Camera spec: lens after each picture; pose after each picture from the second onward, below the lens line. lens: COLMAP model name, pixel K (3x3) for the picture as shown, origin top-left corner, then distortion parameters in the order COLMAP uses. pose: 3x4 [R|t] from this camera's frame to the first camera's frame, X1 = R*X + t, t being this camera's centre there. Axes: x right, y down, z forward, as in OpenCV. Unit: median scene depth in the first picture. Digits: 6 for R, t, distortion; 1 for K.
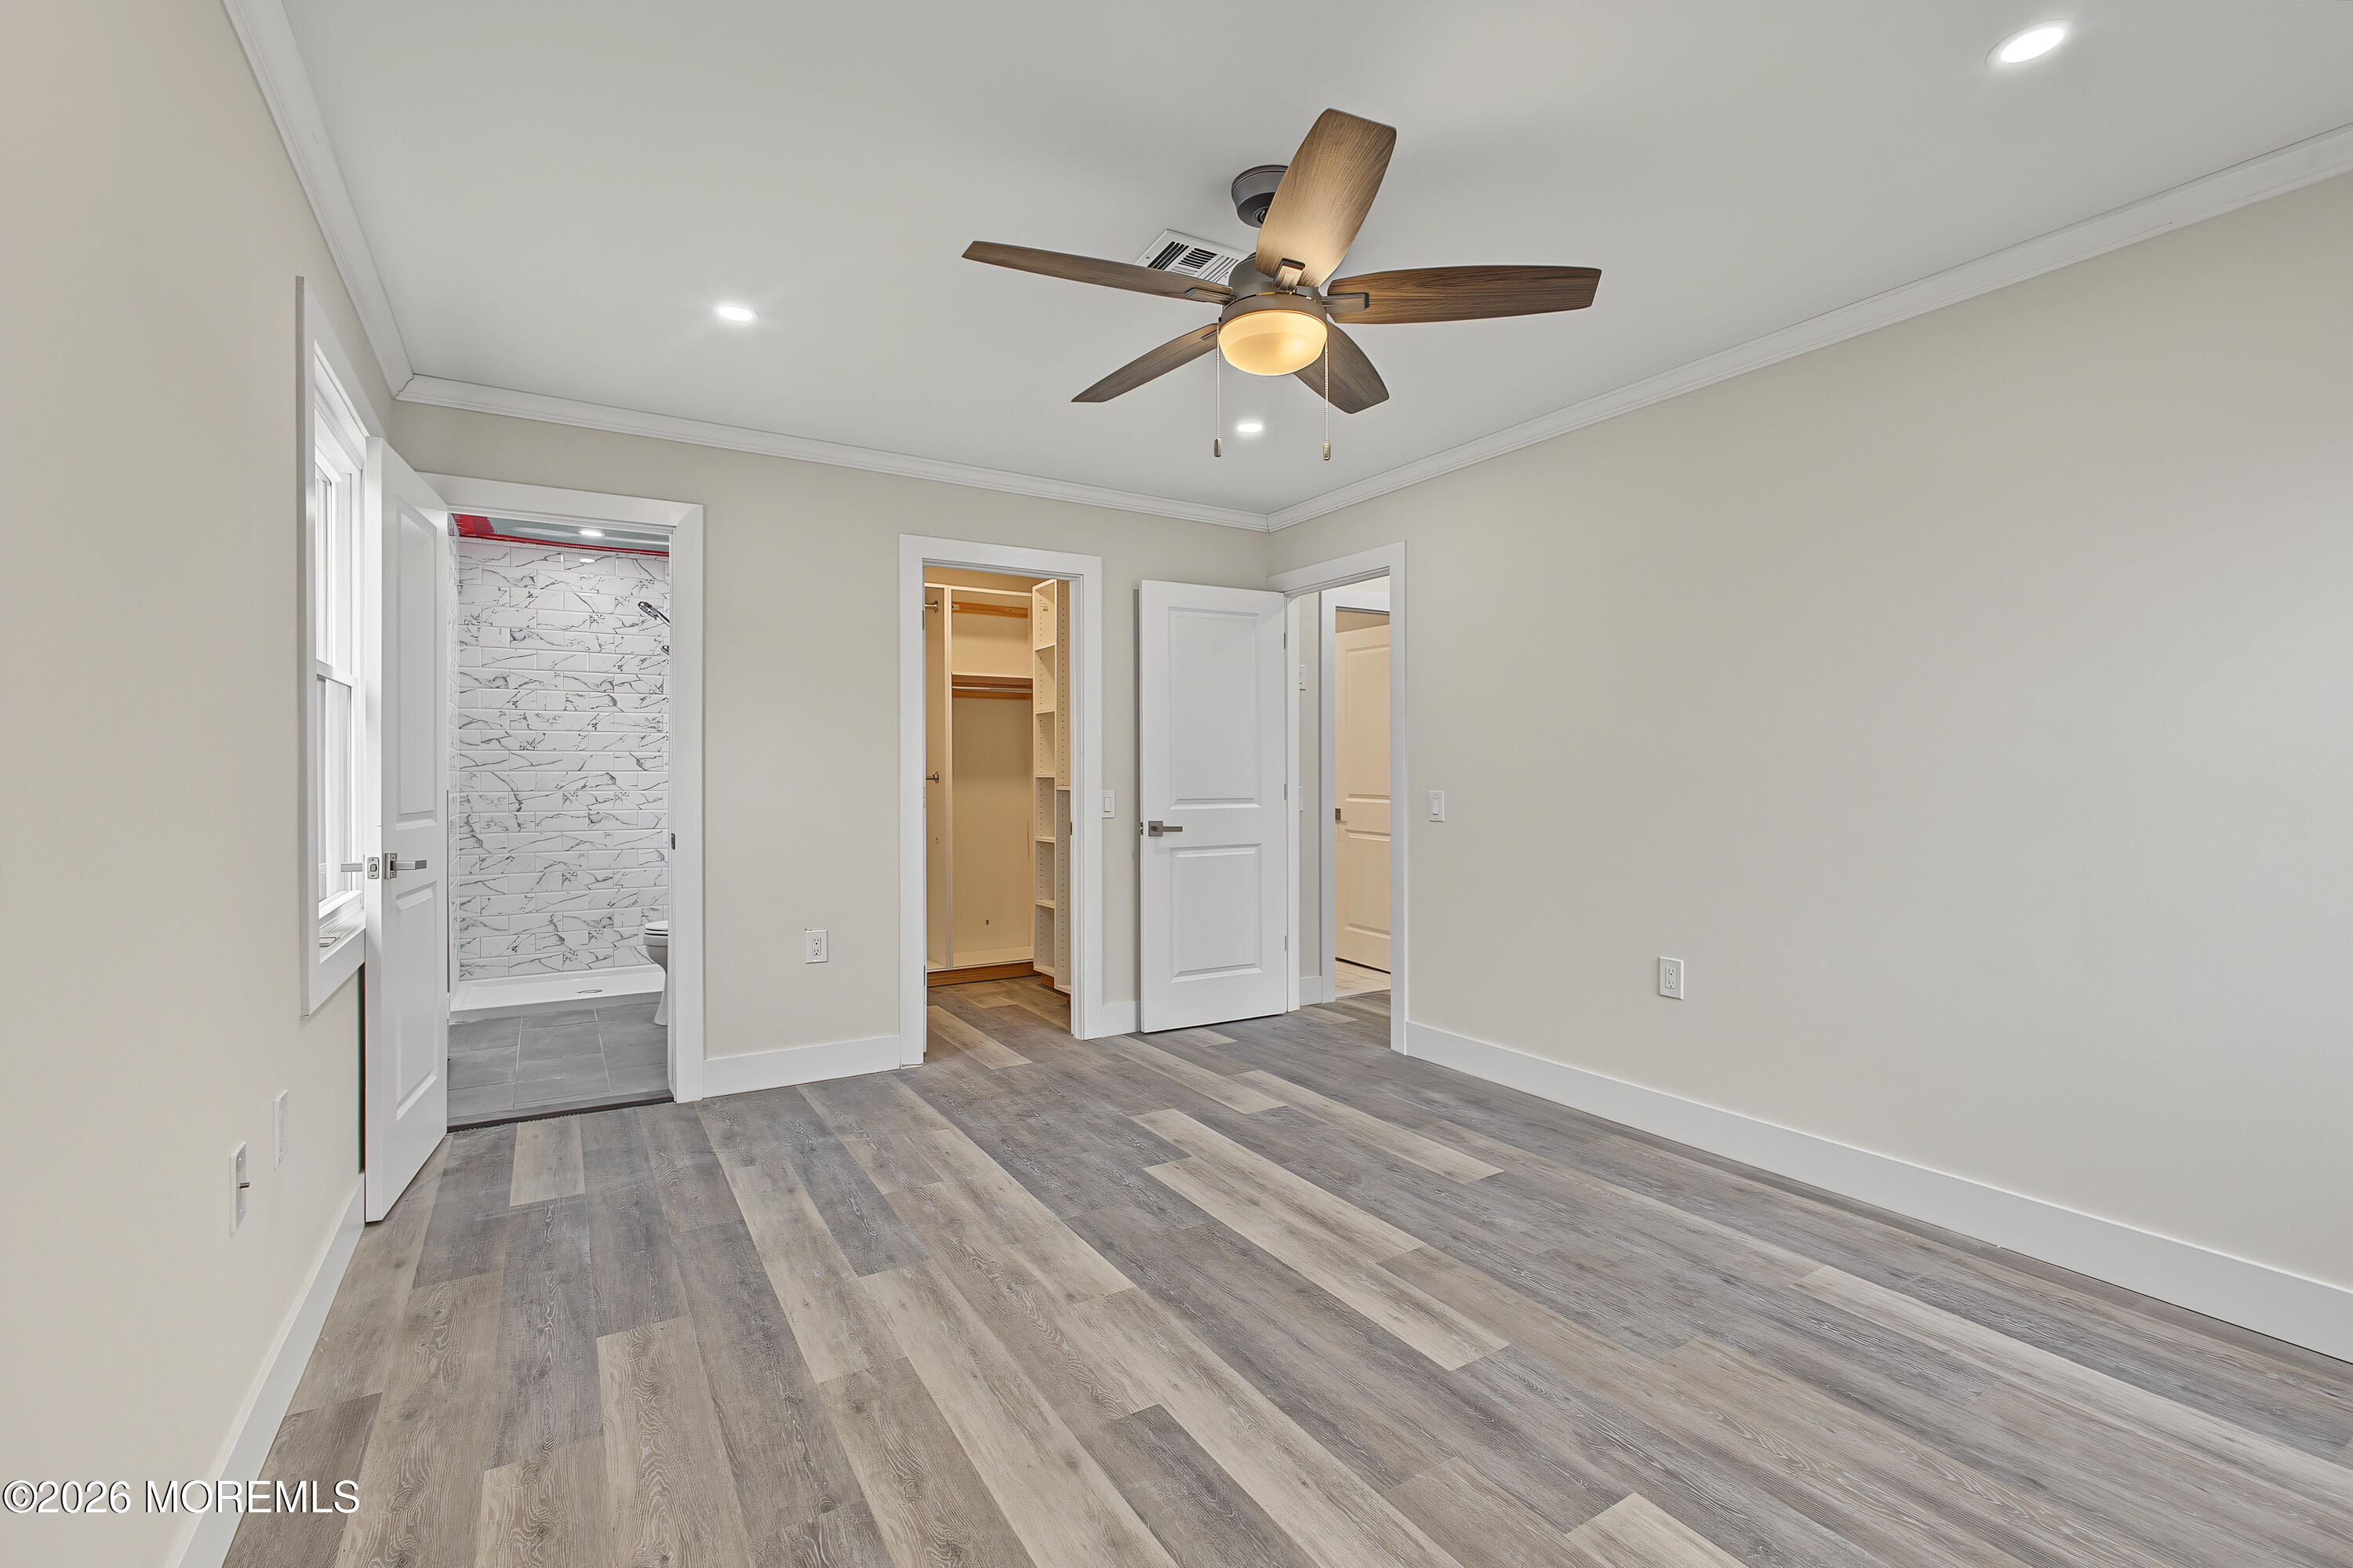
lens RADIAL K [[1017.9, 0, 1160.1], [0, 1017.9, 779.0], [0, 0, 1]] dist [-0.002024, -0.000151]
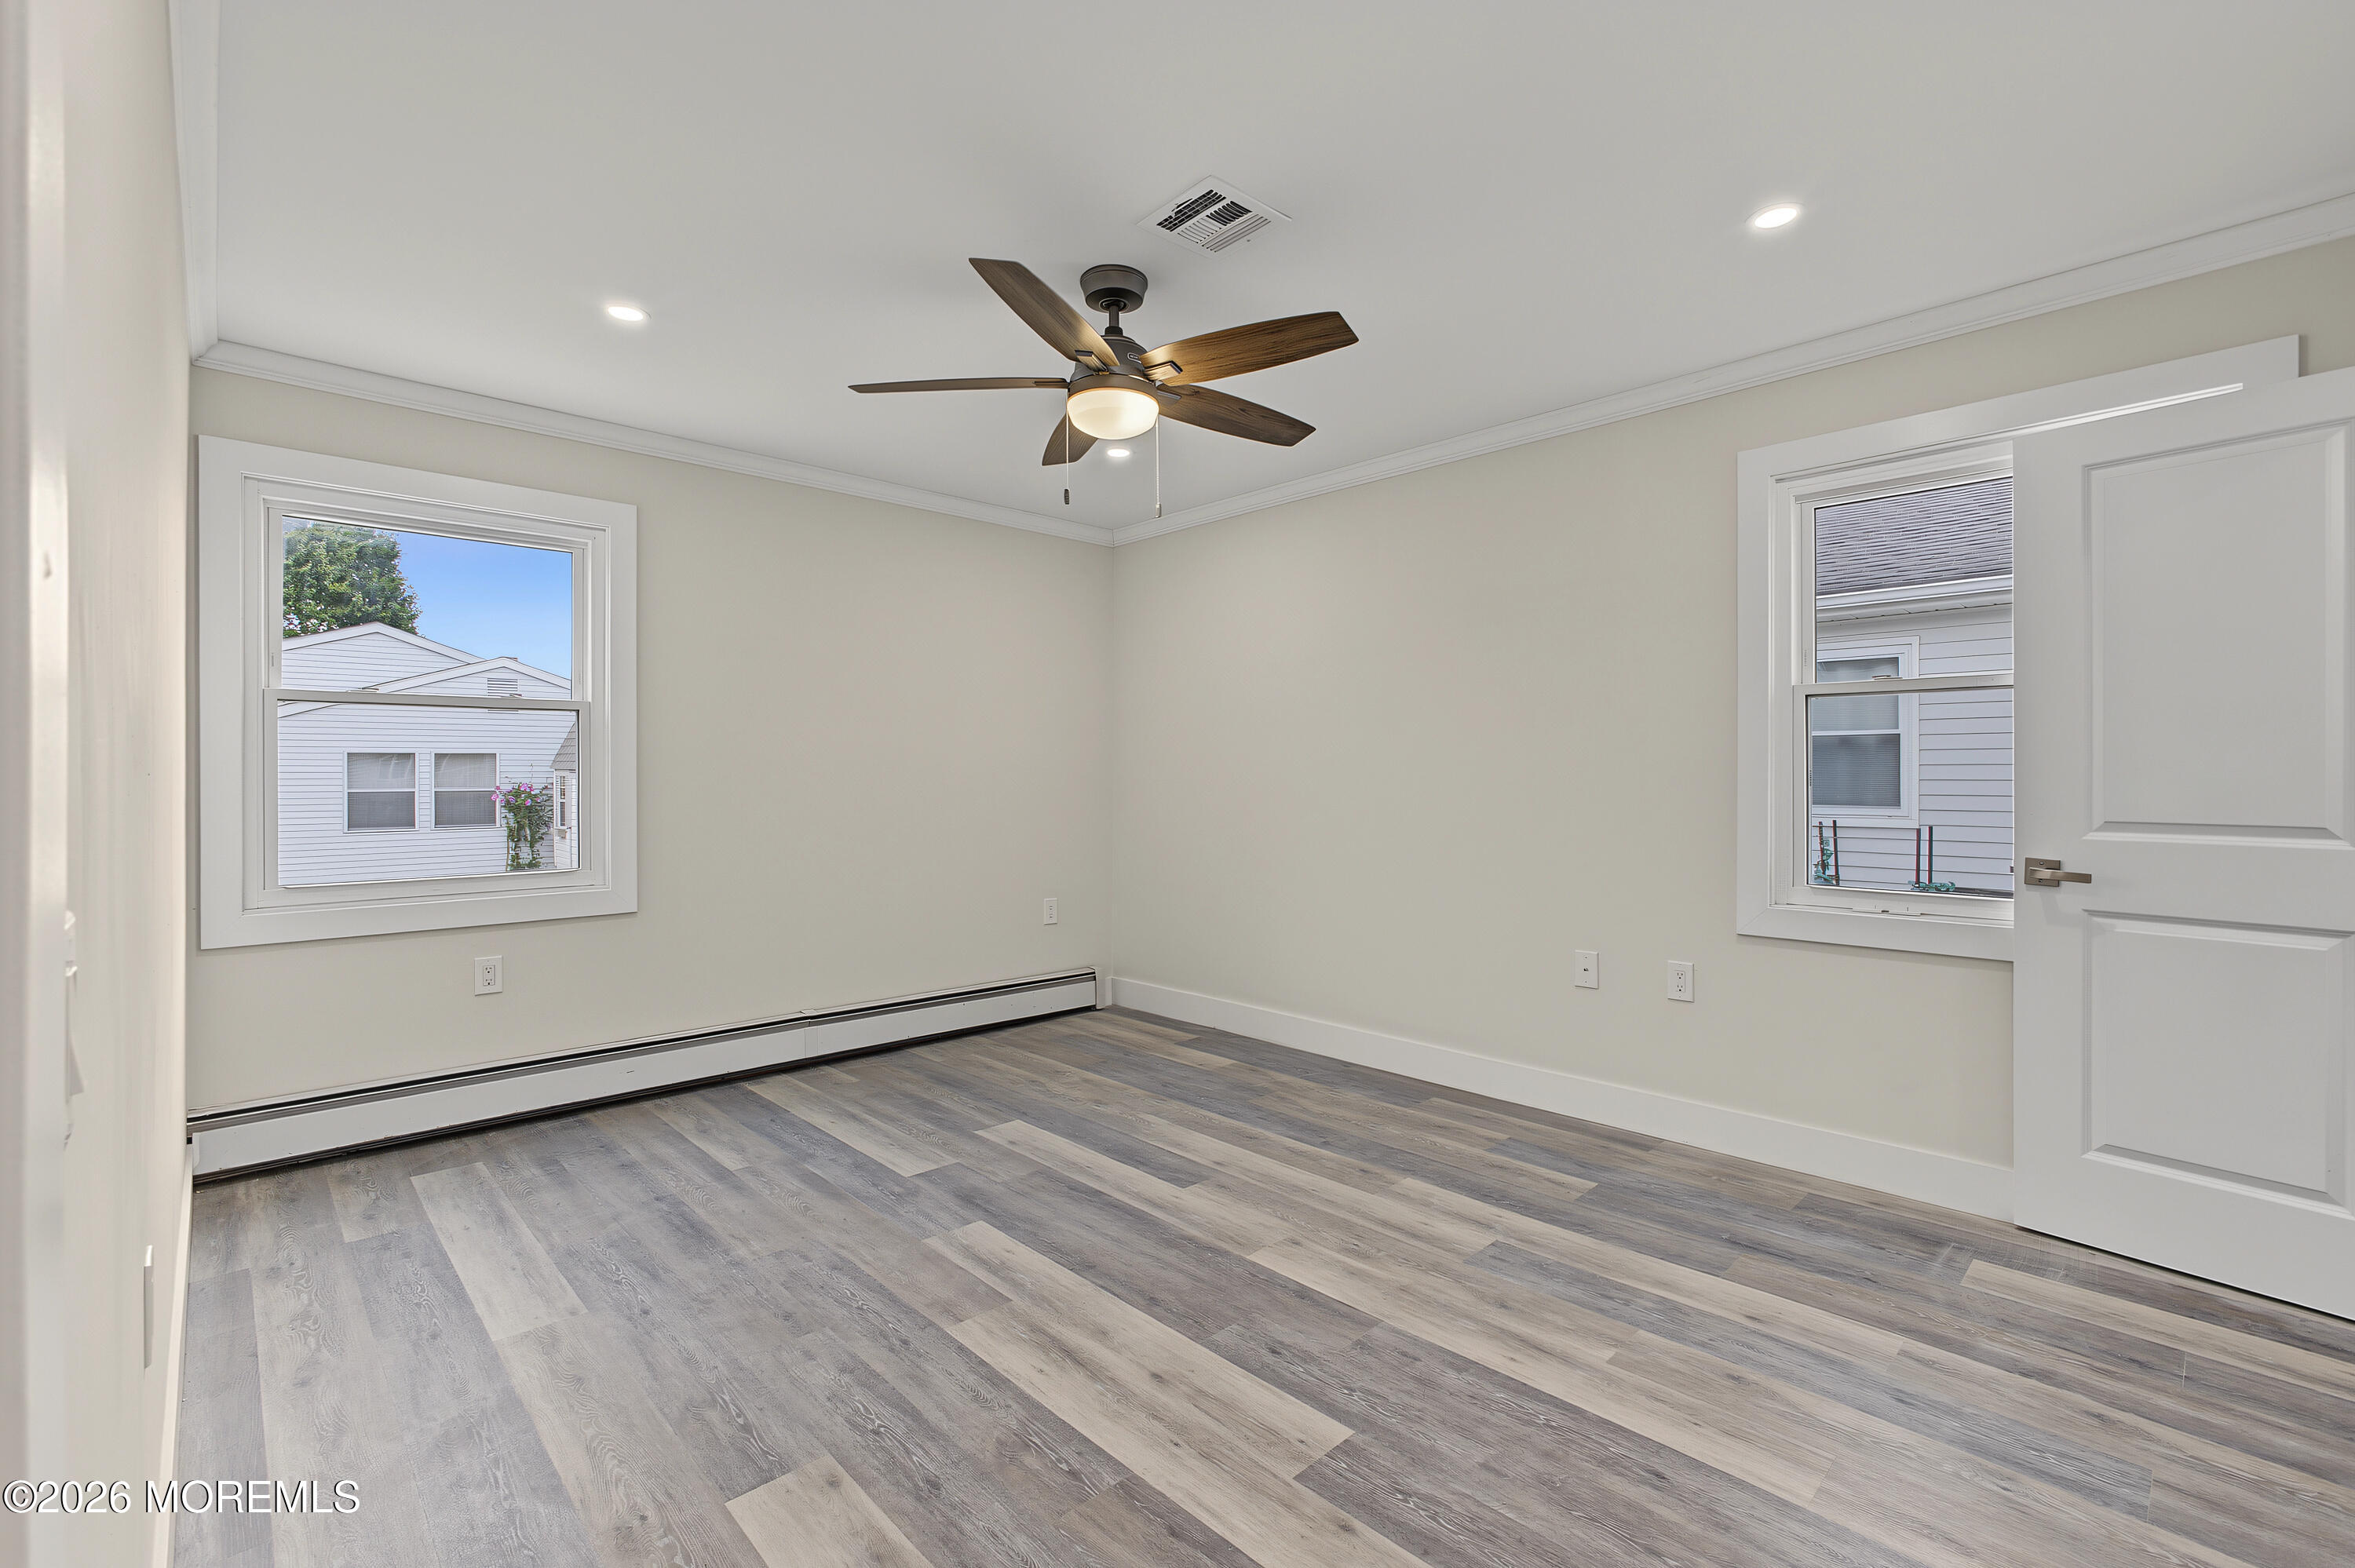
lens RADIAL K [[1018.6, 0, 1161.1], [0, 1018.6, 779.0], [0, 0, 1]] dist [-0.002024, -0.000151]
pose [[-0.977791, 0.004007, -0.209542, 0.200944], [0.002076, 0.999953, 0.009437, -0.008703], [0.209570, 0.008793, -0.977754, 1.429093]]
